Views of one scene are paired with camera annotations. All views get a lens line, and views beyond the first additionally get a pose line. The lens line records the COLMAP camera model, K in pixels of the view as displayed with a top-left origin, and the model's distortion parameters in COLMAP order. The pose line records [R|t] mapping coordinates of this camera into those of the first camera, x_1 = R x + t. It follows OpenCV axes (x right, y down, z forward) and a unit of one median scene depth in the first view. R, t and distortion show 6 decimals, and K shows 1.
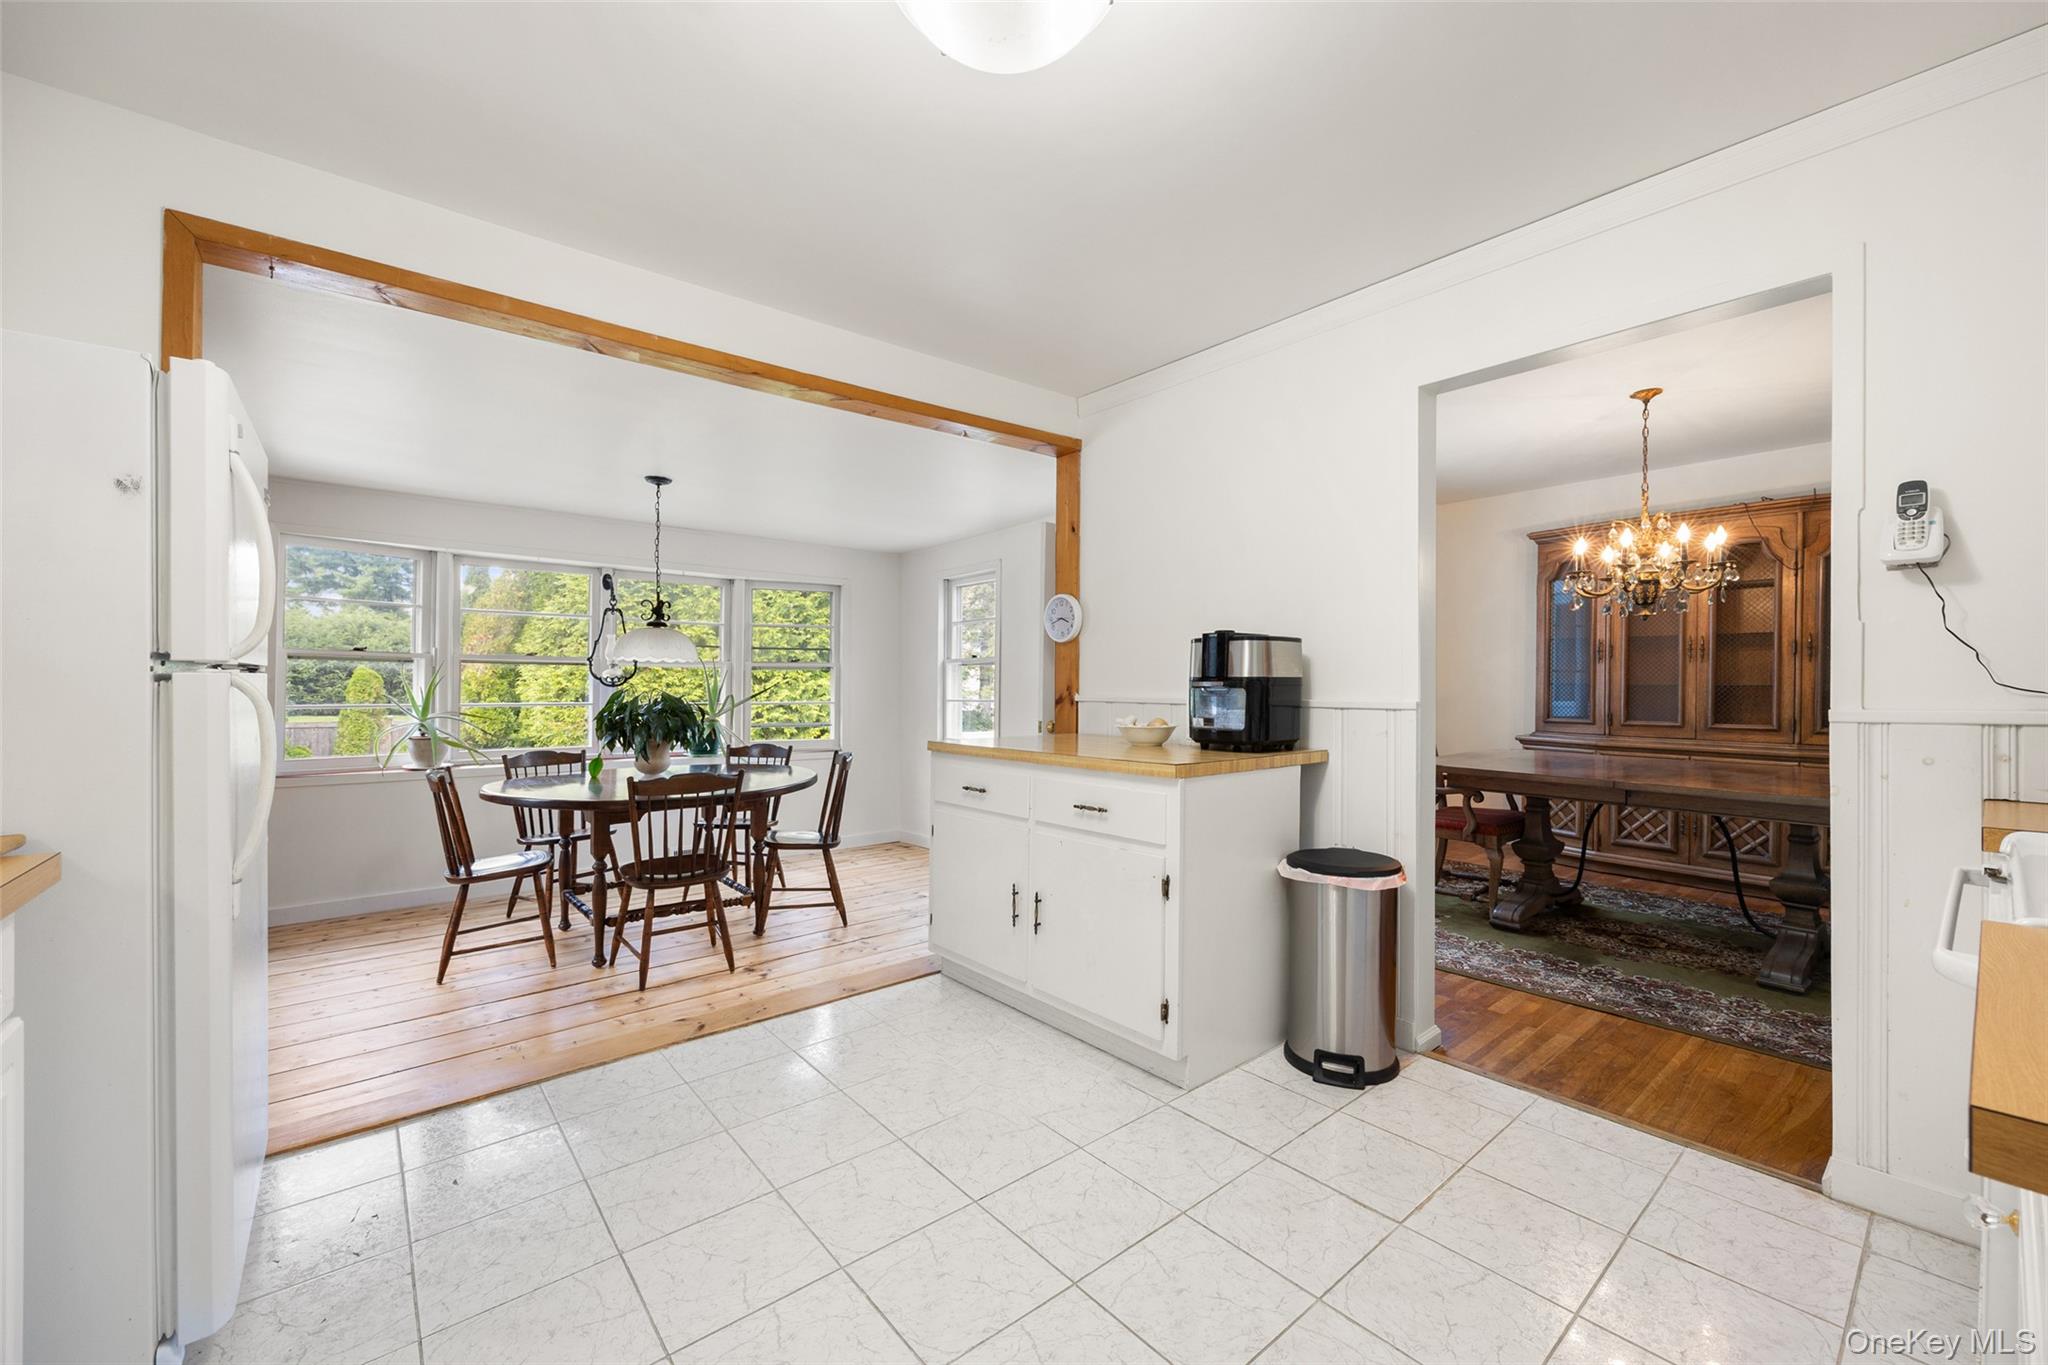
lens RADIAL K [[800.8, 0, 1036.8], [0, 800.8, 691.3], [0, 0, 1]] dist [-0.002324, -0.000661]
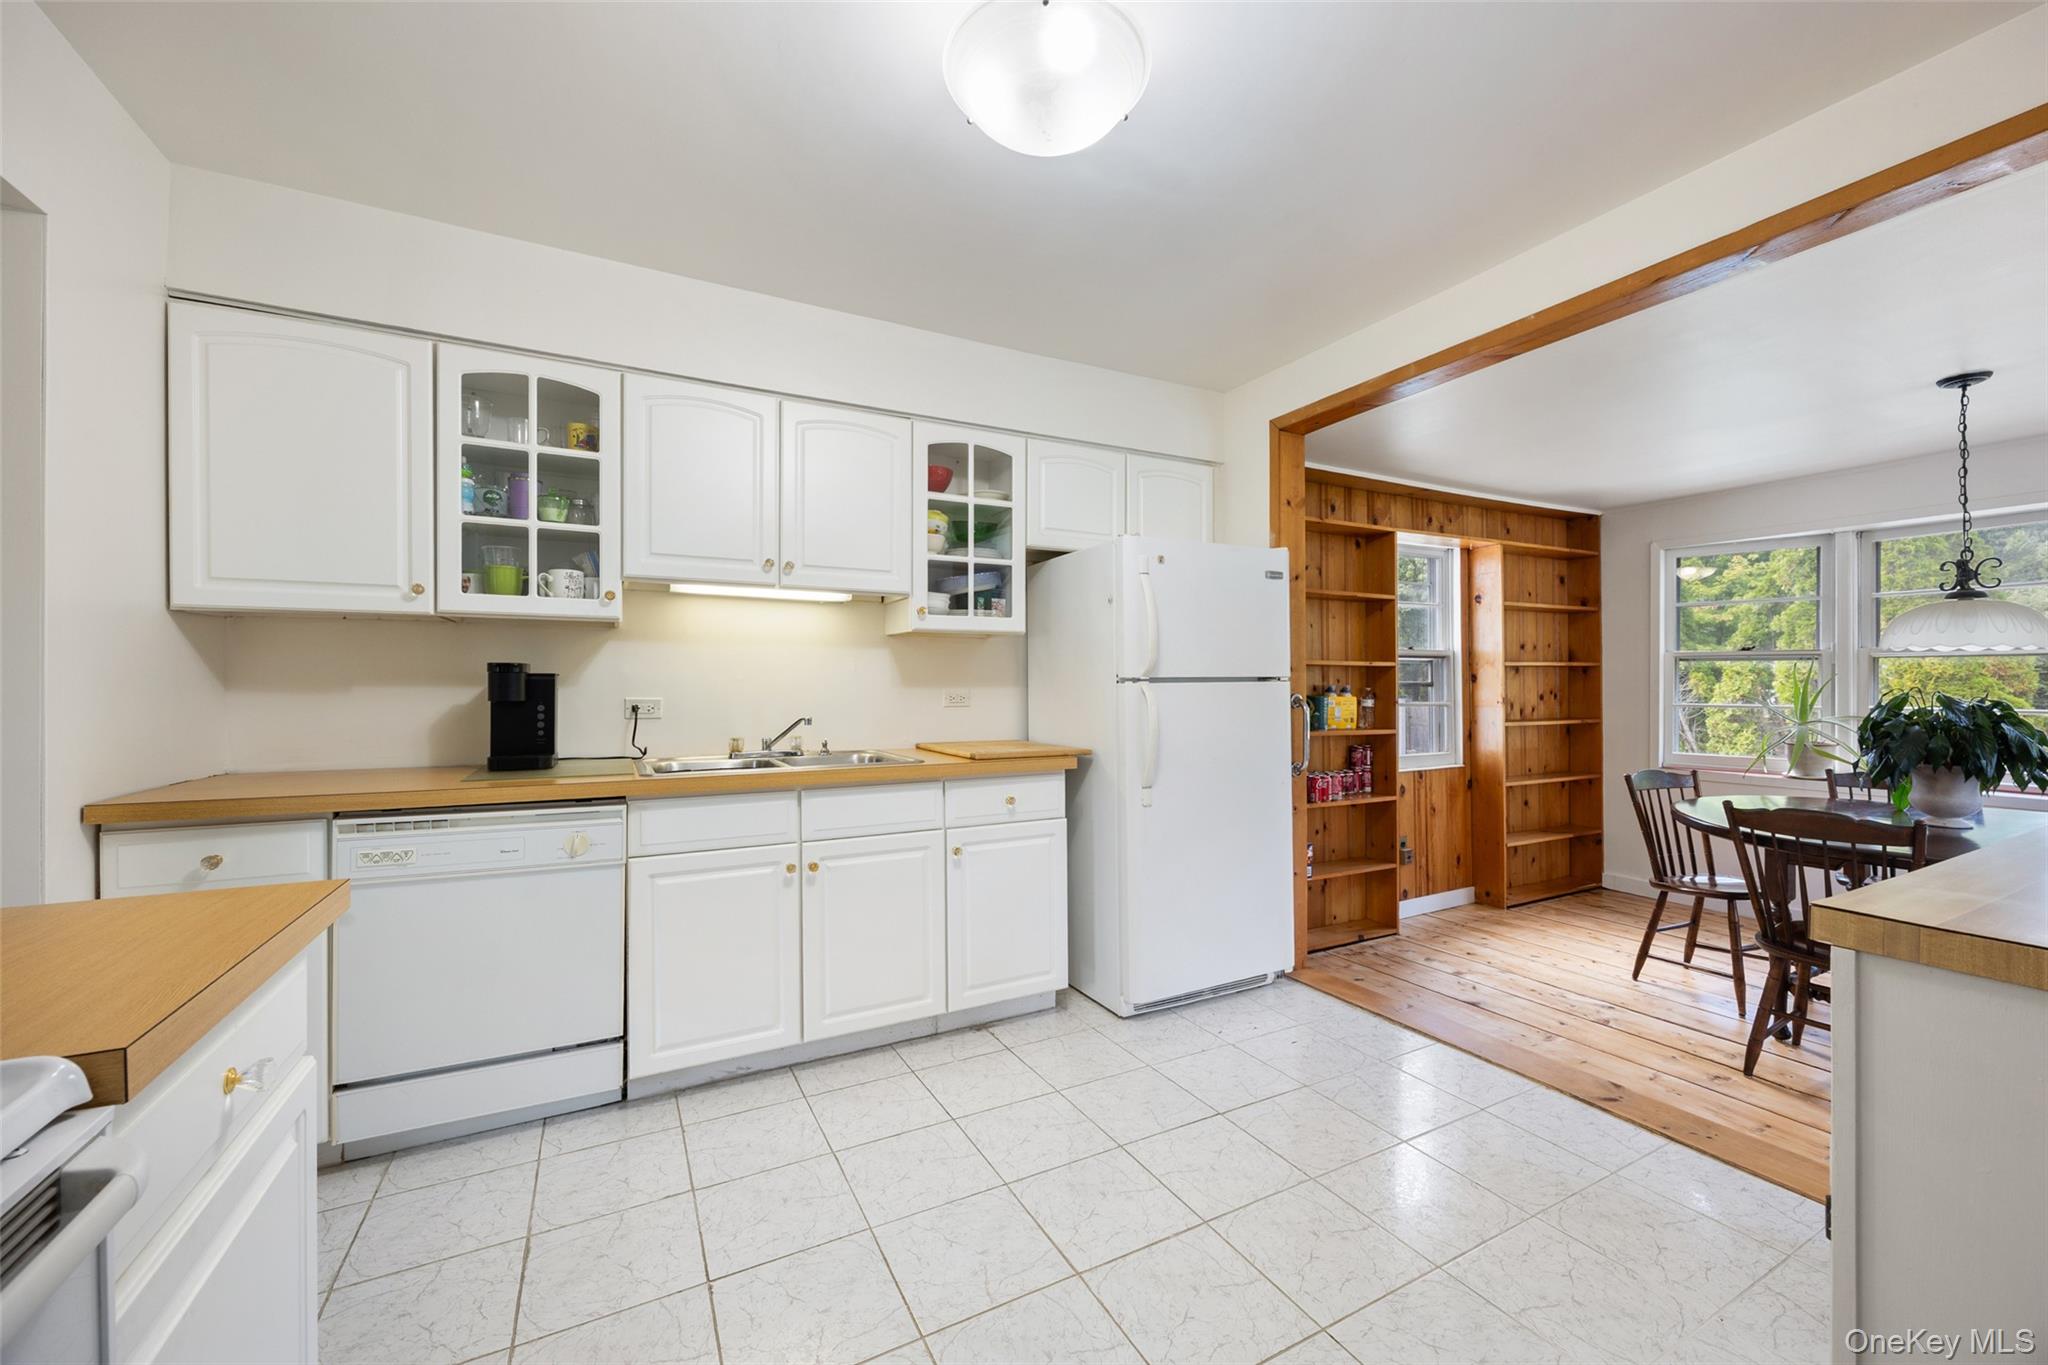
lens RADIAL K [[800.8, 0, 1037.1], [0, 800.8, 680.0], [0, 0, 1]] dist [-0.002324, -0.000661]
pose [[-0.214149, -0.007397, -0.976773, 0.428732], [0.002231, 0.999965, -0.008061, -0.010735], [0.976798, -0.003906, -0.214125, 0.484077]]
